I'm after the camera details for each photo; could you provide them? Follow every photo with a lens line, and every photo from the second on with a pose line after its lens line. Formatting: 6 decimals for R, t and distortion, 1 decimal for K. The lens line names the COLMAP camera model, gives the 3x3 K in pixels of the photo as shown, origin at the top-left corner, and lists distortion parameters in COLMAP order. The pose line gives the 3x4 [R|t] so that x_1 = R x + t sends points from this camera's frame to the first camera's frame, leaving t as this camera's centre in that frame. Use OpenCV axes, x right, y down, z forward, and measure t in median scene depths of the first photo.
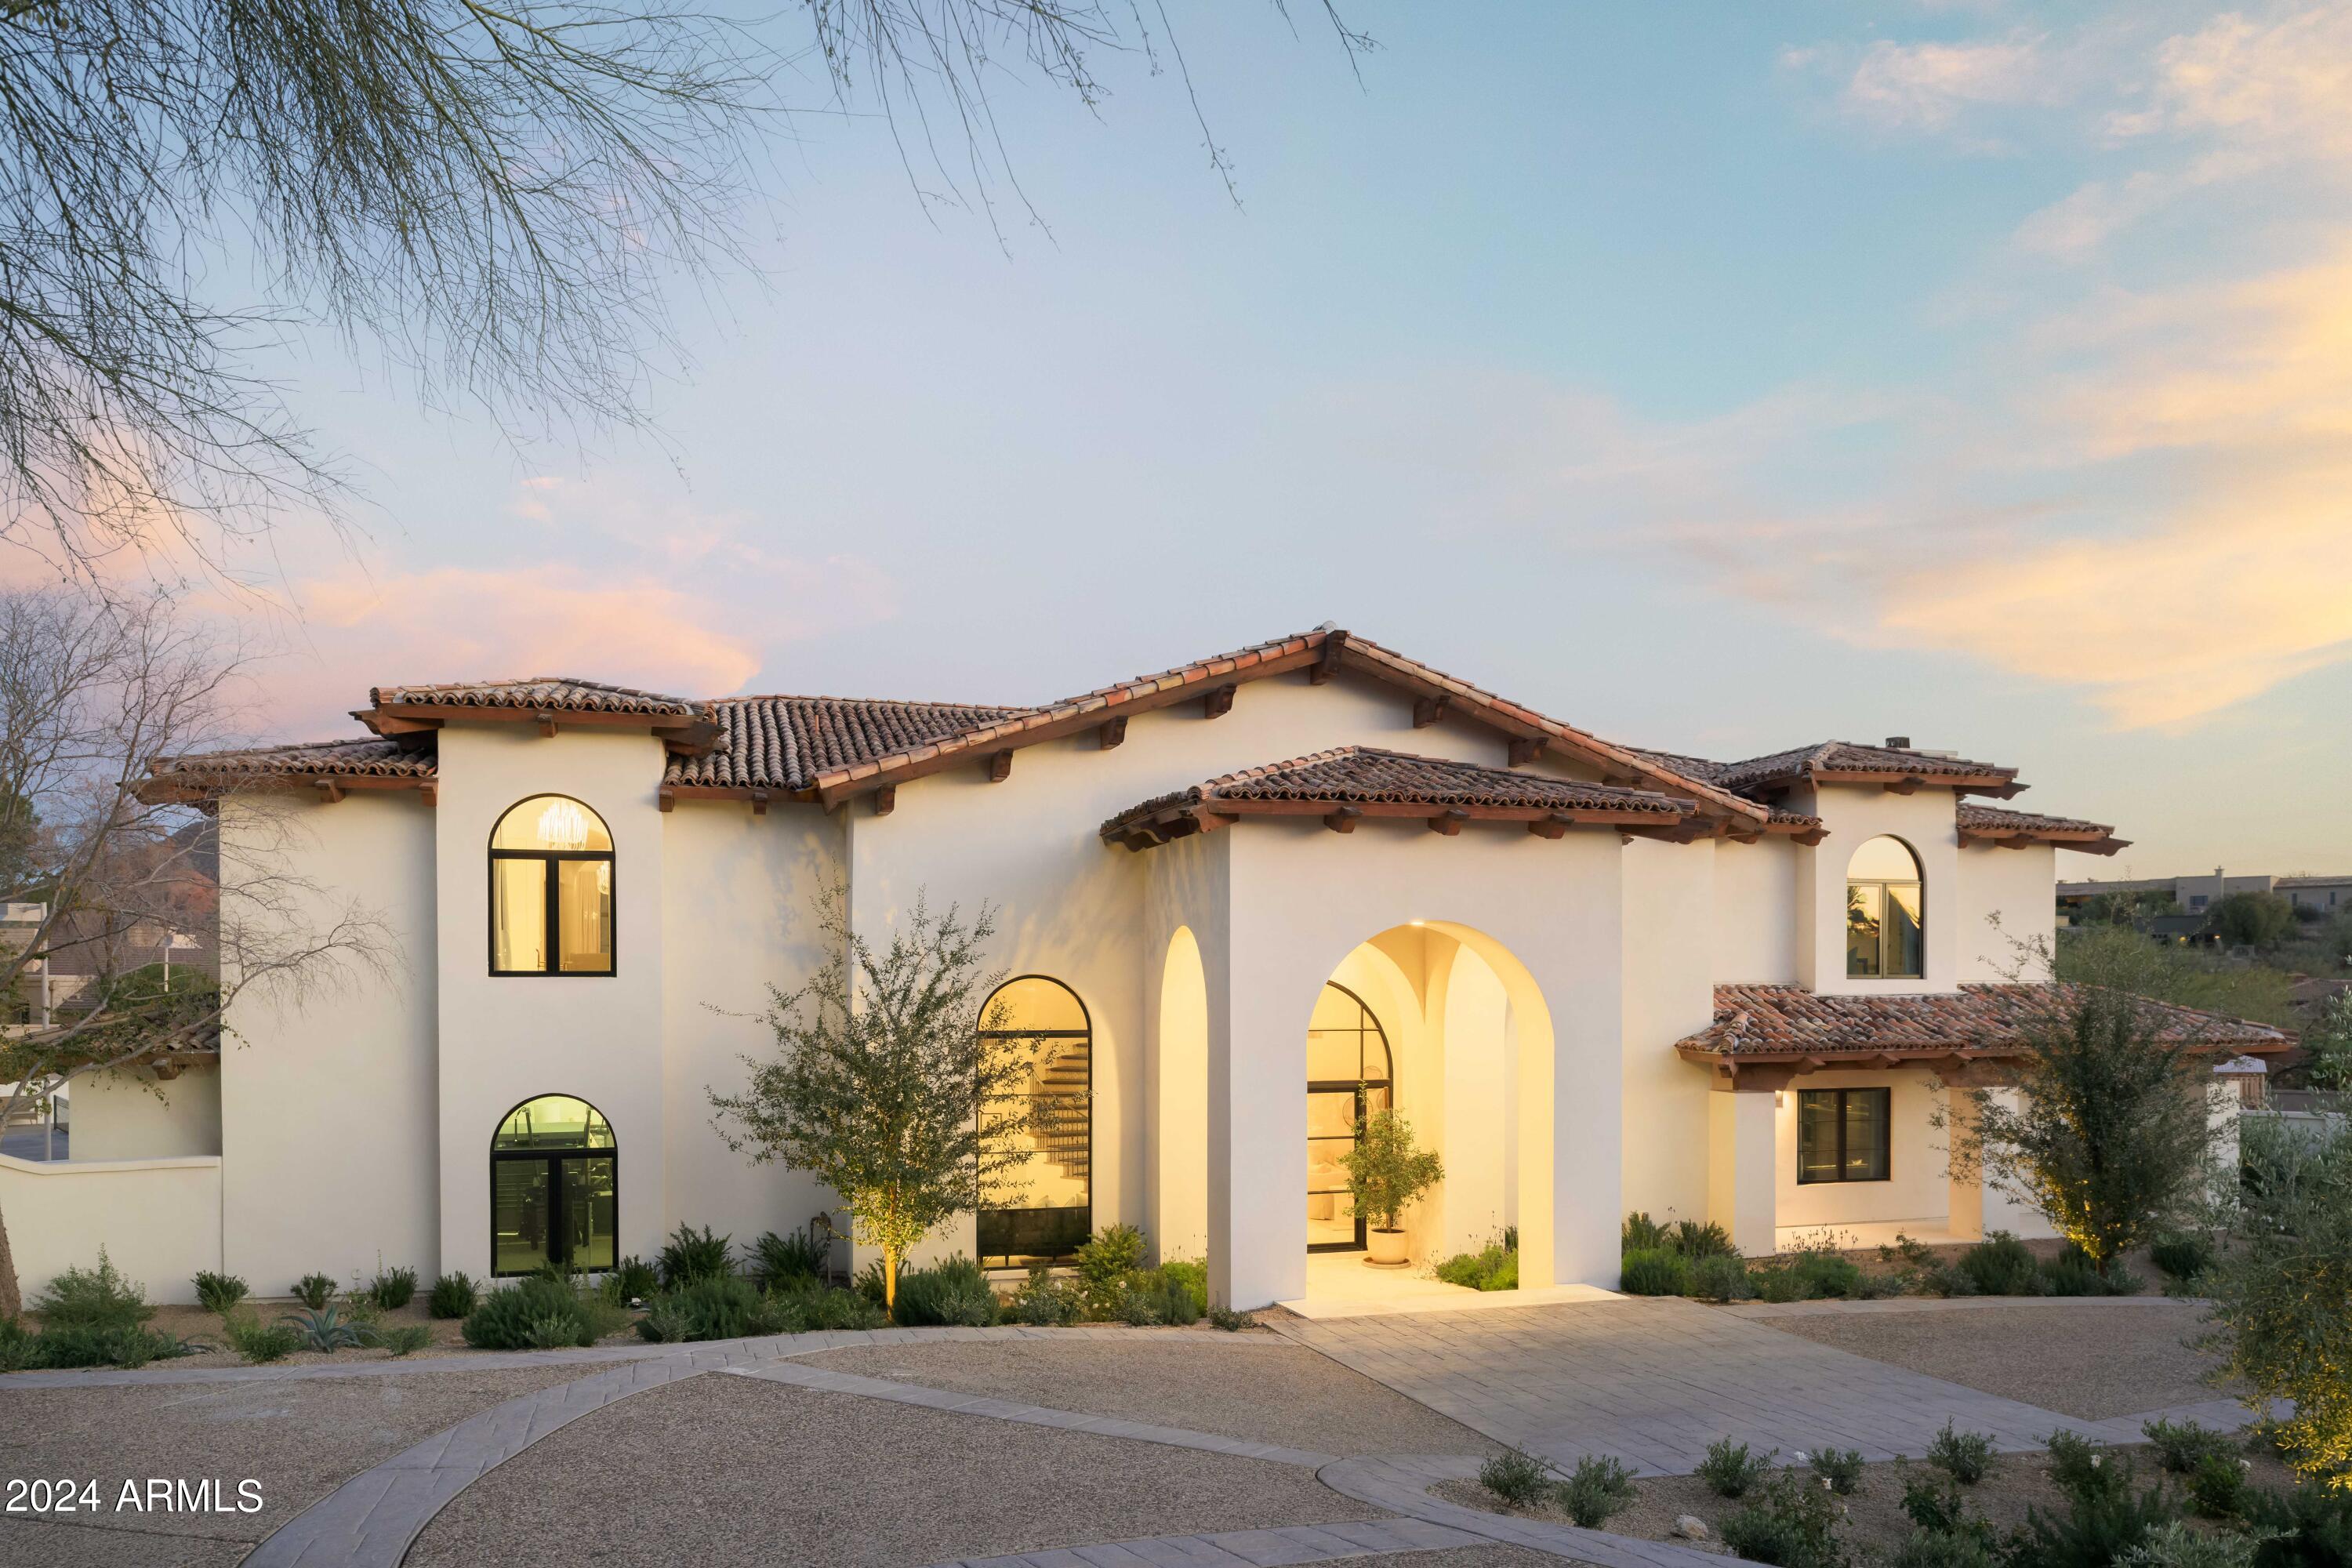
lens RADIAL K [[1591.7, 0, 1233.6], [0, 1591.7, 985.2], [0, 0, 1]] dist [0.004780, -0.023066]
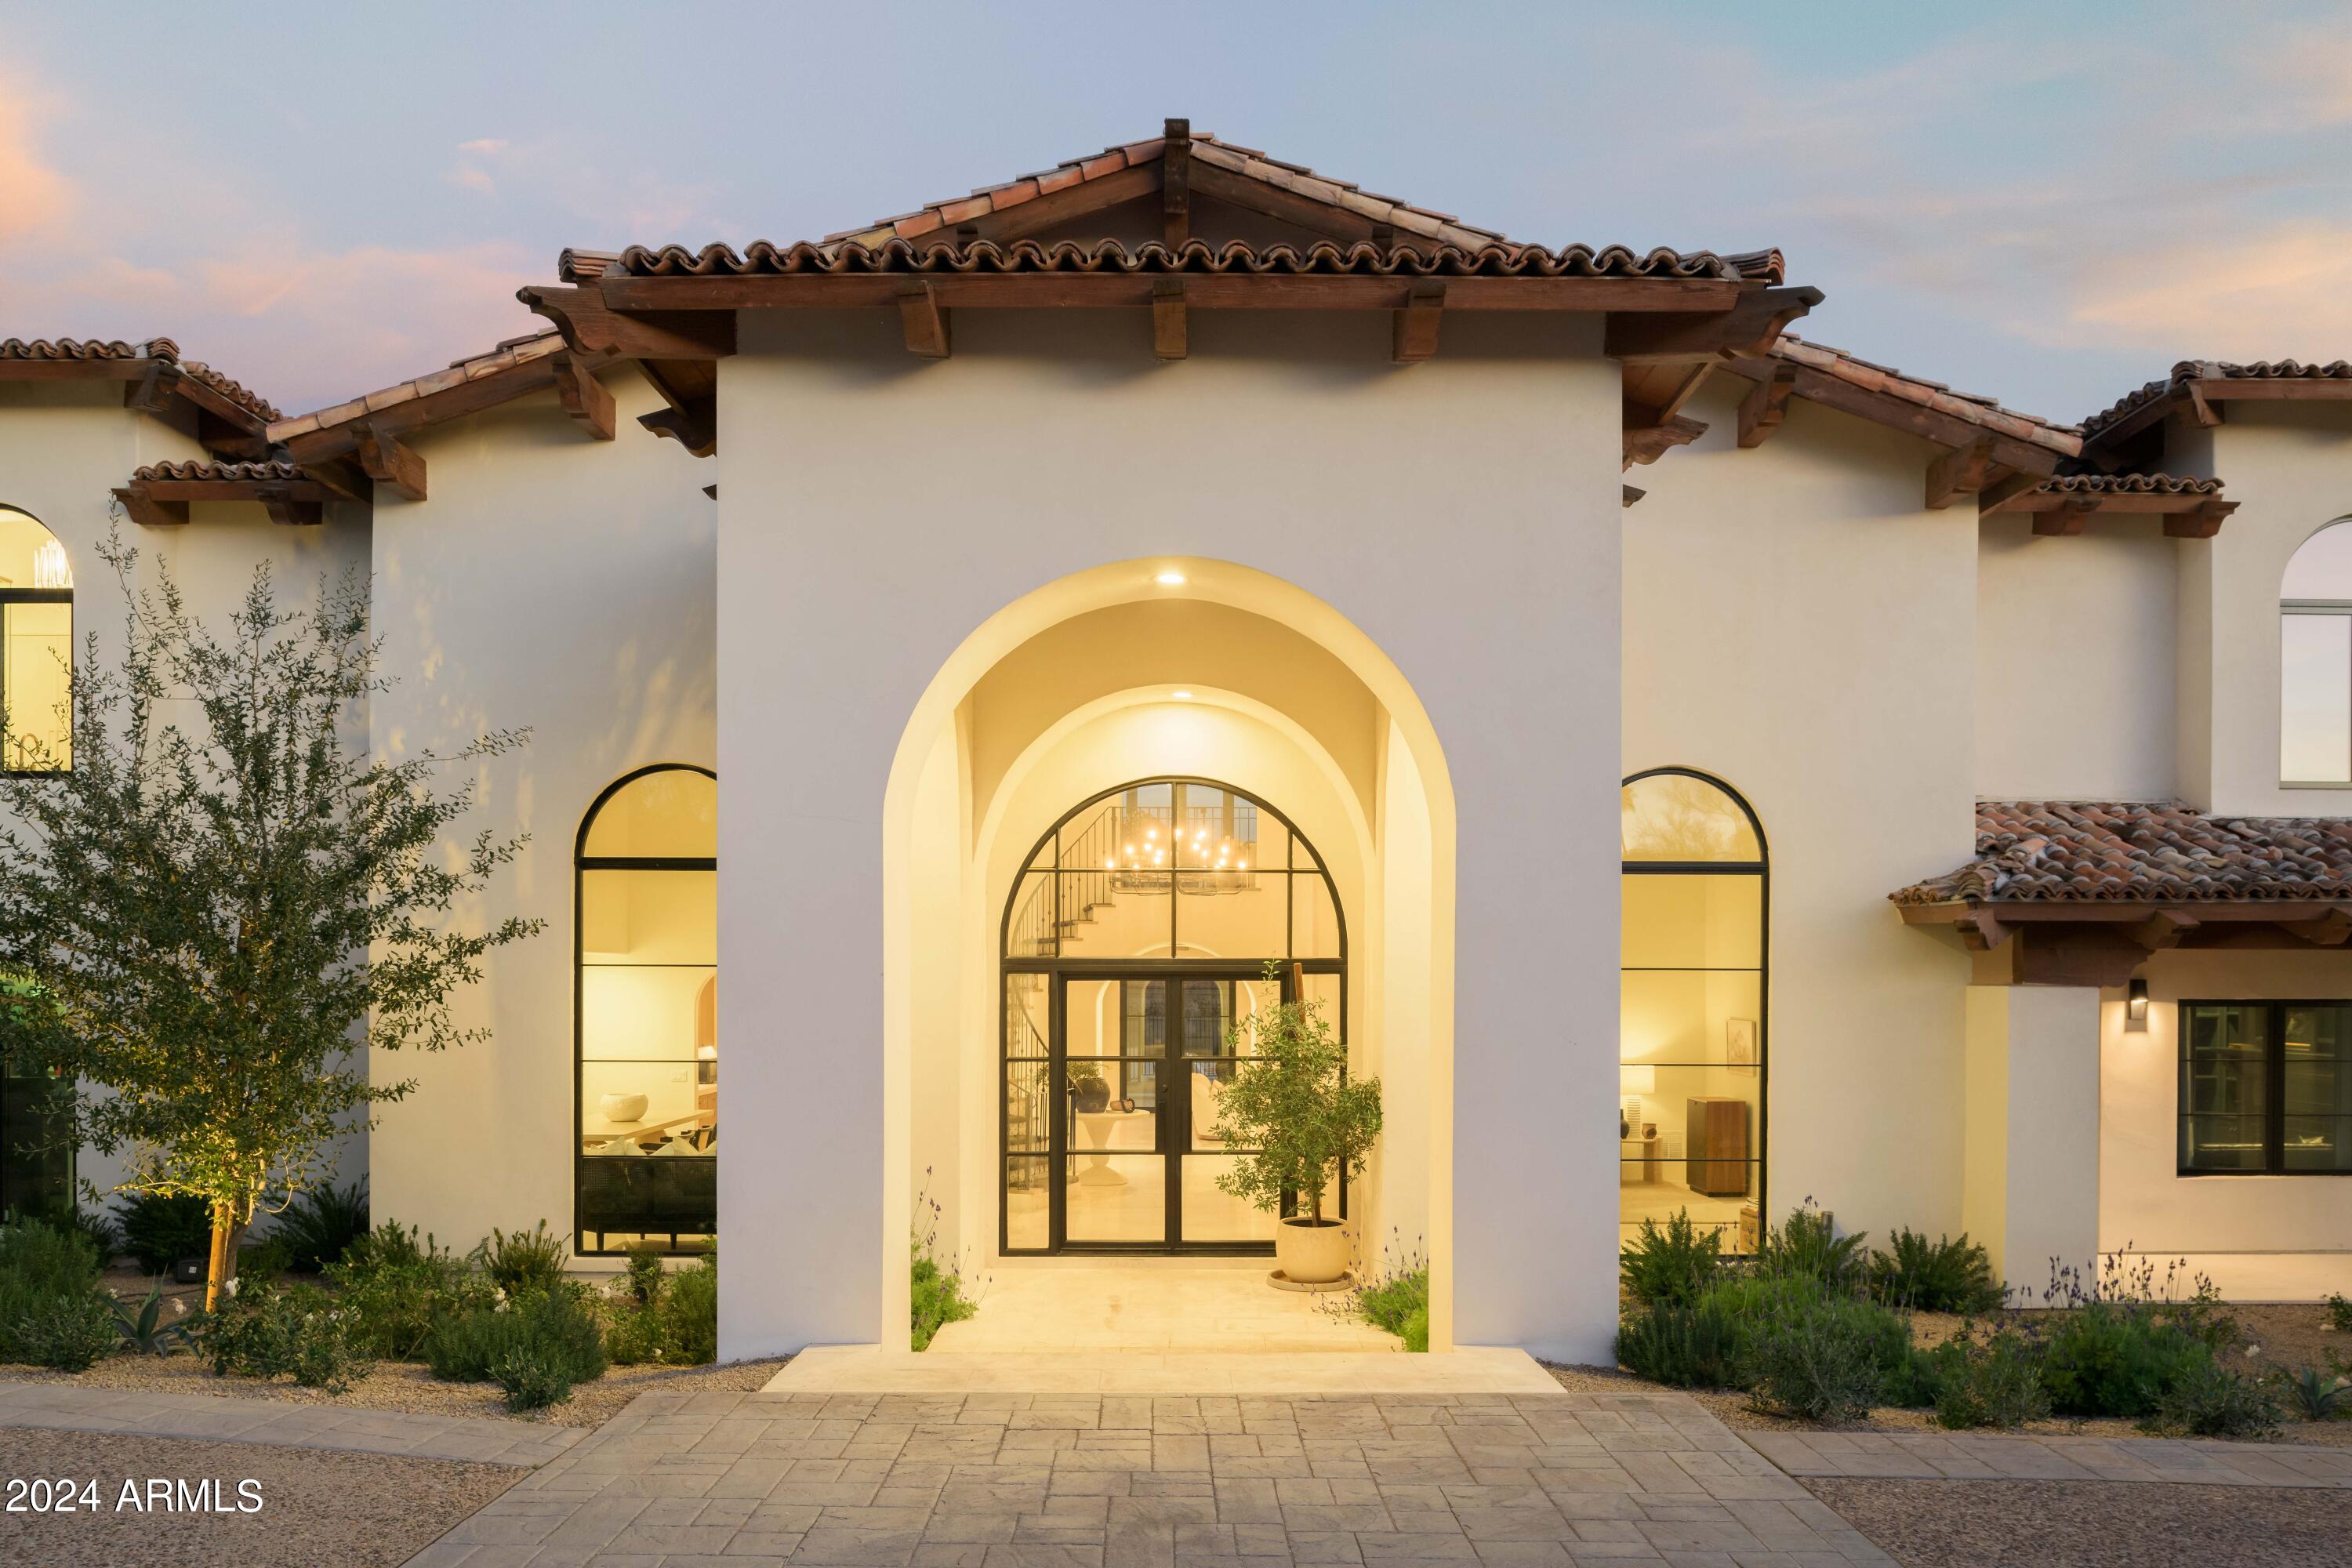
lens RADIAL K [[1591.7, 0, 1233.6], [0, 1591.7, 985.2], [0, 0, 1]] dist [0.004780, -0.023066]
pose [[0.960697, 0.002537, -0.277589, 0.242232], [-0.002648, 0.999996, -0.000027, 0.075745], [0.277588, 0.000761, 0.960700, 0.488254]]
